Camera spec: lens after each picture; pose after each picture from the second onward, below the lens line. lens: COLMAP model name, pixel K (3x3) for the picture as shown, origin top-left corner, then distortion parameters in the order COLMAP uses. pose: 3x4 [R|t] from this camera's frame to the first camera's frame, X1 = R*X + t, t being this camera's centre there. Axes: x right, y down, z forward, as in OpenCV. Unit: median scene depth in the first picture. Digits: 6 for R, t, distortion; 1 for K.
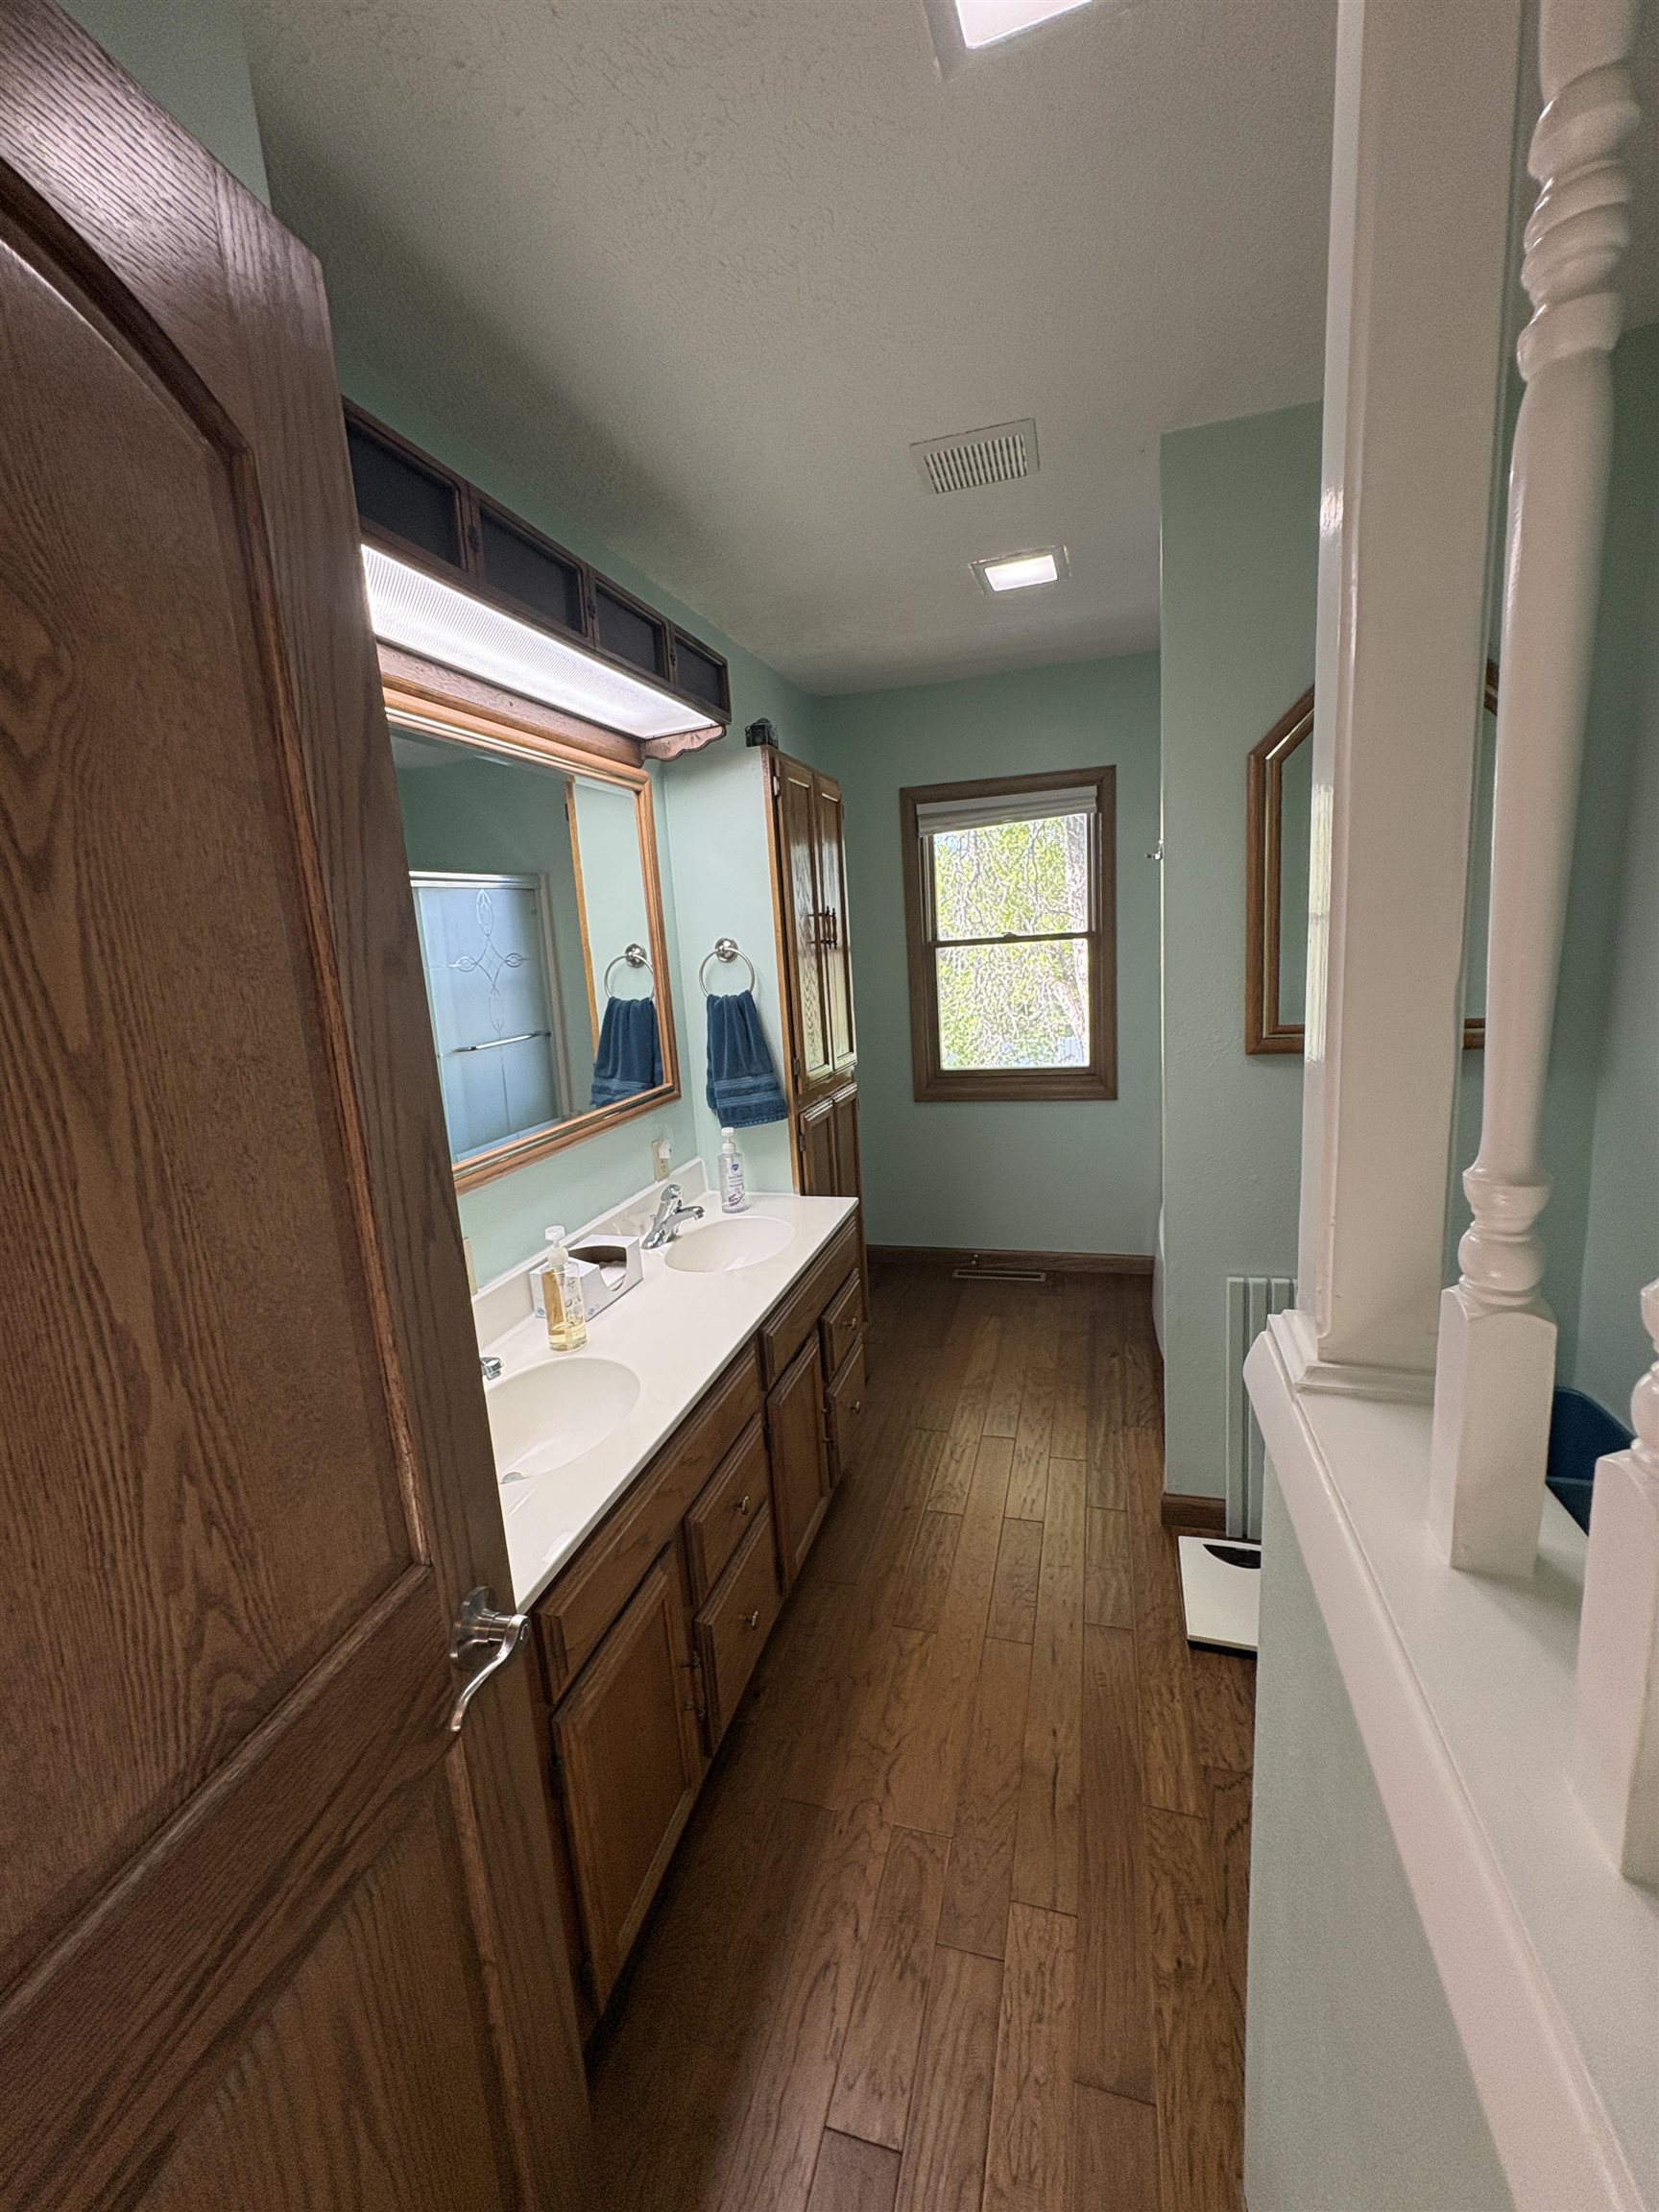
lens RADIAL K [[892.8, 0, 828.3], [0, 892.8, 1098.7], [0, 0, 1]] dist [0.002846, -0.000005]
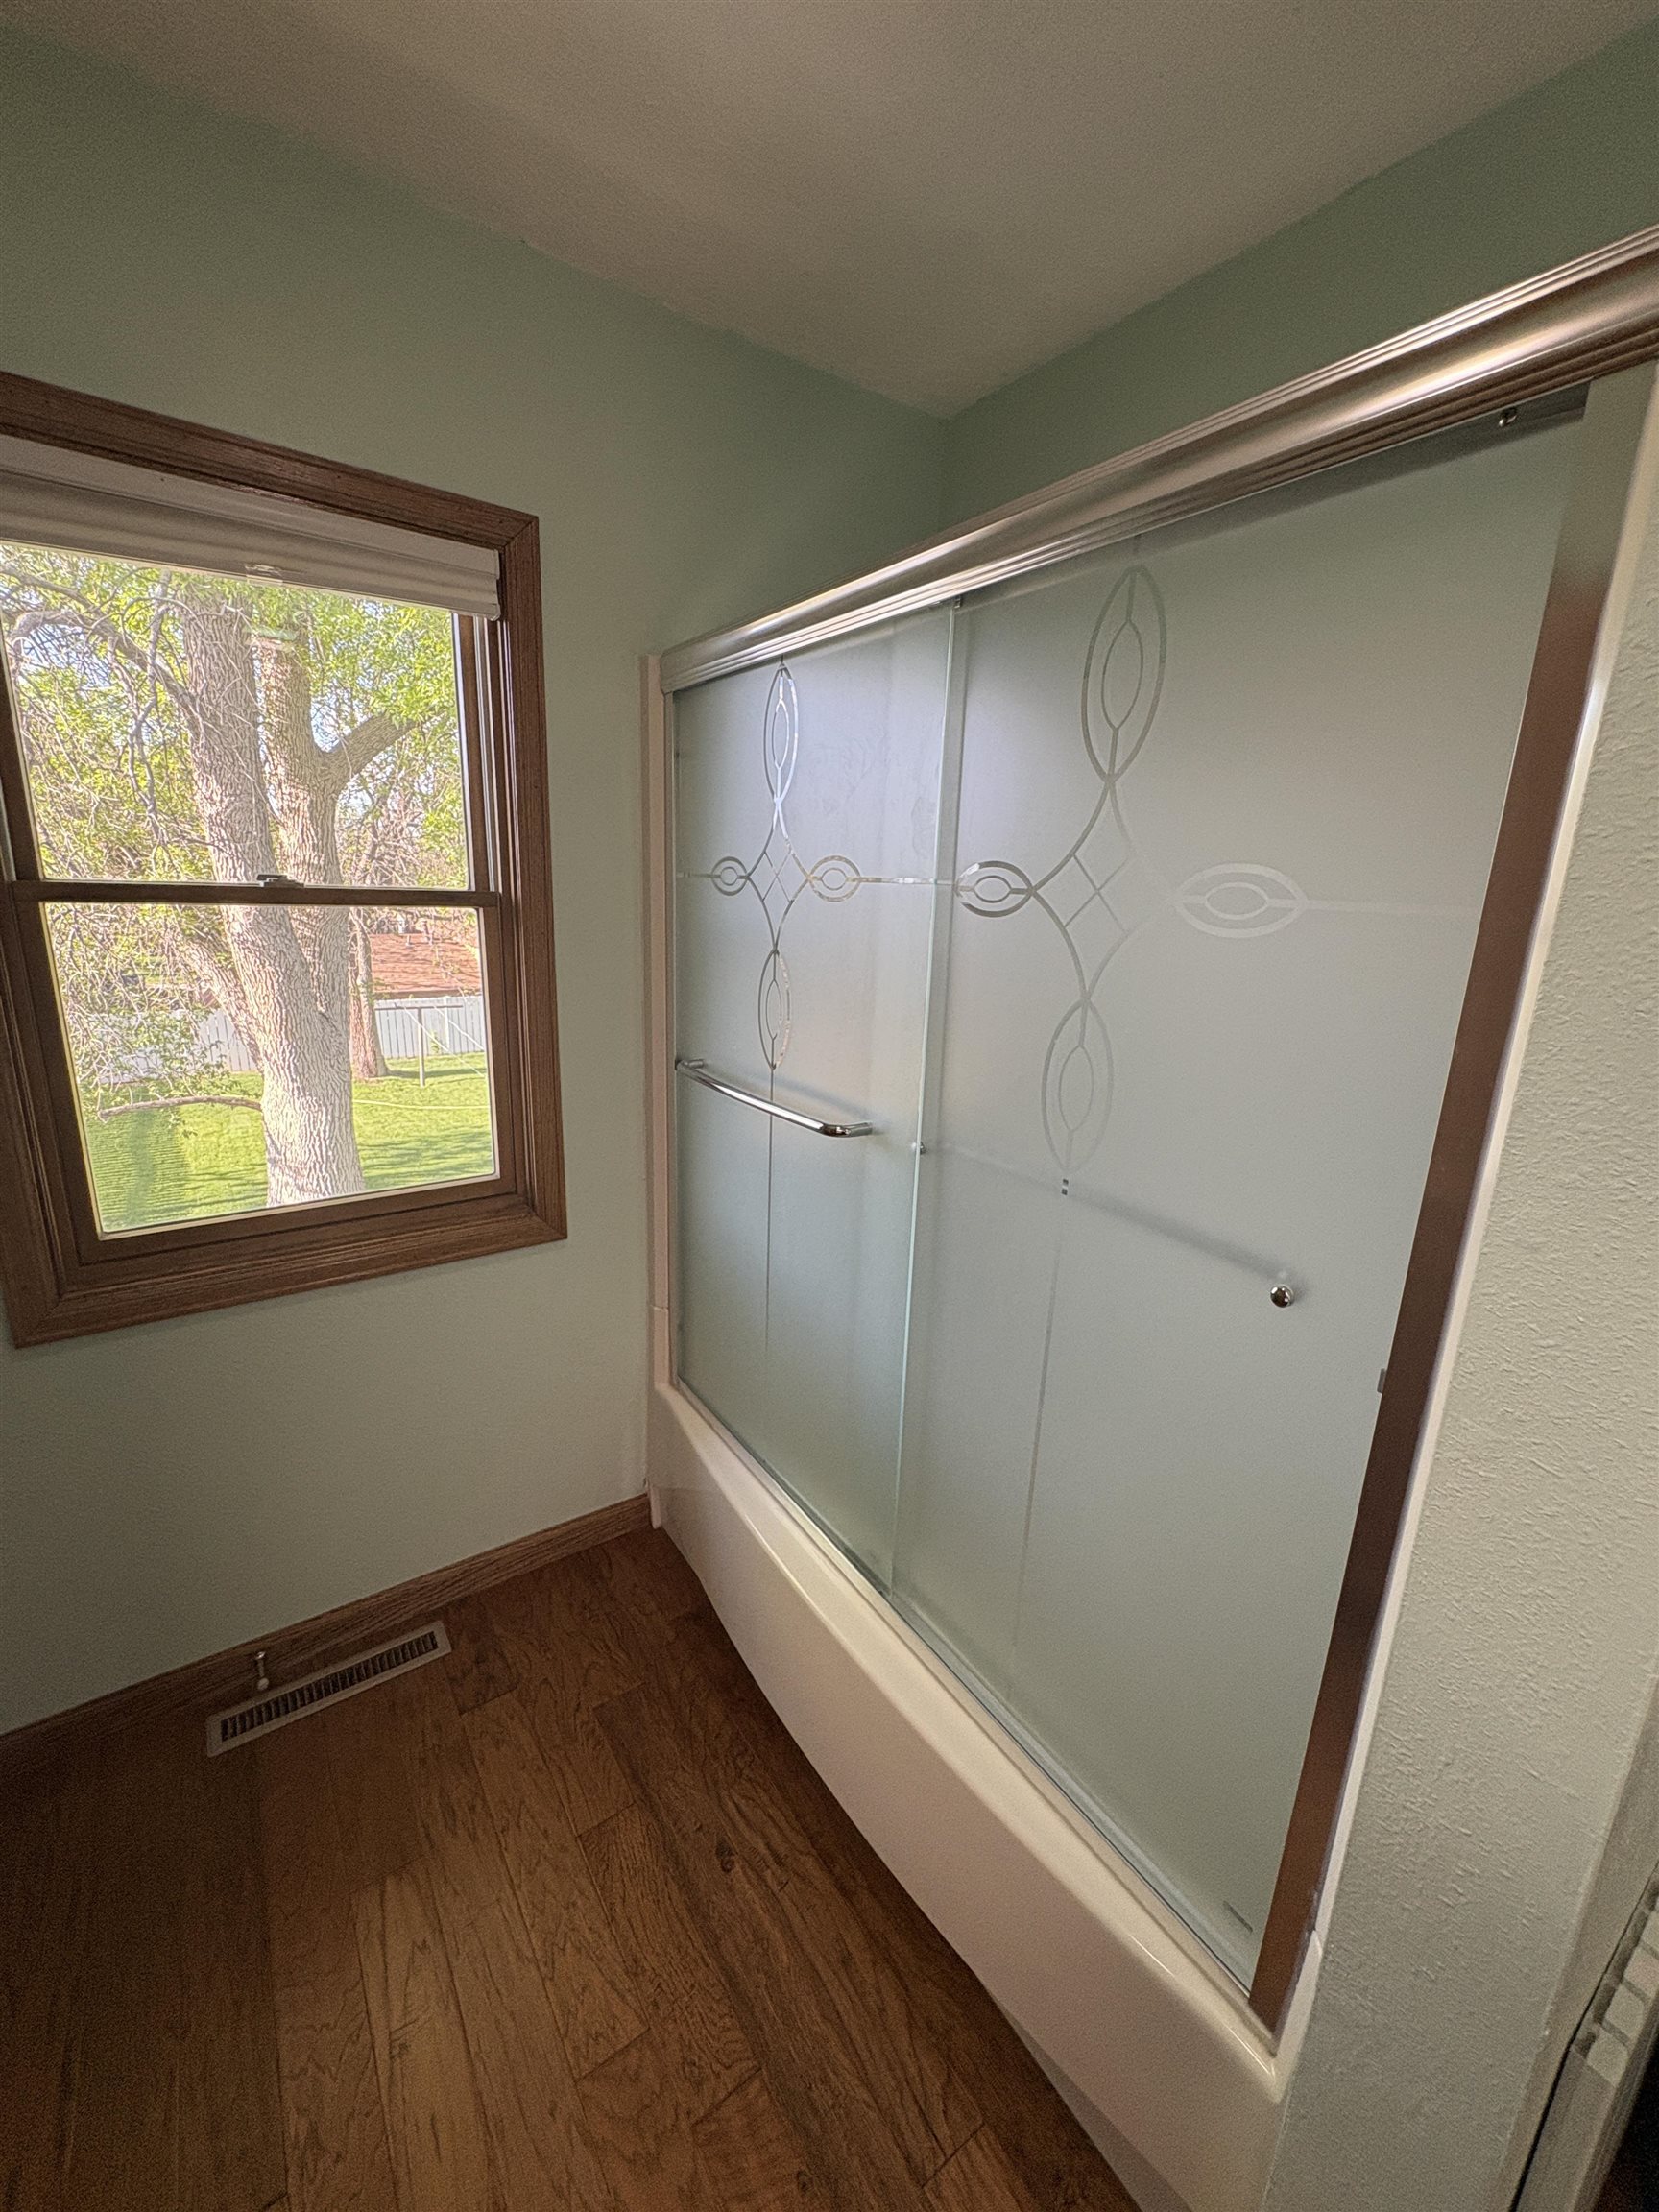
lens RADIAL K [[892.8, 0, 839.0], [0, 892.8, 1100.5], [0, 0, 1]] dist [0.002846, -0.000005]
pose [[0.619248, -0.104993, 0.778144, 0.036198], [0.067832, 0.994468, 0.080200, -0.102626], [-0.782260, 0.003119, 0.622944, 0.555672]]
